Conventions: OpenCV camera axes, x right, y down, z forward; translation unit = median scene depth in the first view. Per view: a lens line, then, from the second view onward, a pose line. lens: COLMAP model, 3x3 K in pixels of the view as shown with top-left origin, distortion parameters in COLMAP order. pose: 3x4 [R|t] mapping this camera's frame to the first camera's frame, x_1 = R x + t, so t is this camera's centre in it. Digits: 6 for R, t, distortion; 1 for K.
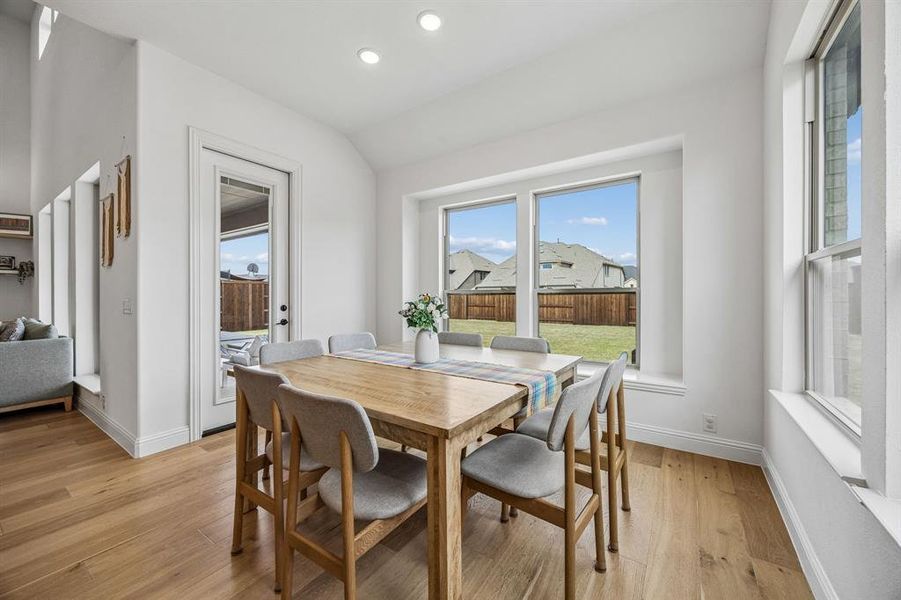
lens RADIAL K [[345.6, 0, 451.8], [0, 345.6, 298.4], [0, 0, 1]] dist [0.001207, 0.000522]
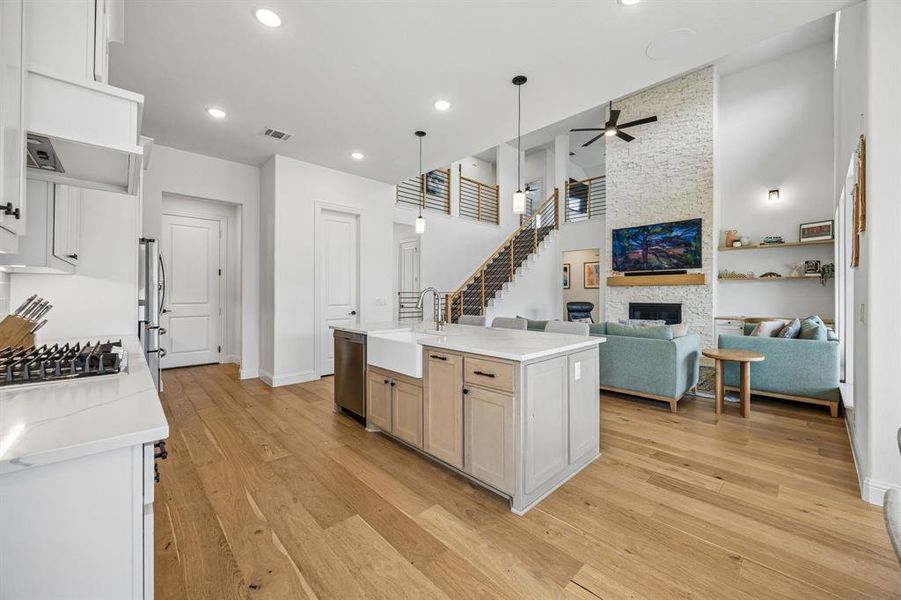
lens RADIAL K [[345.6, 0, 458.0], [0, 345.6, 294.2], [0, 0, 1]] dist [0.001207, 0.000522]
pose [[-0.197065, 0.000518, -0.980390, 0.086005], [-0.003644, 0.999993, 0.001261, -0.025966], [0.980384, 0.003821, -0.197062, 0.219985]]
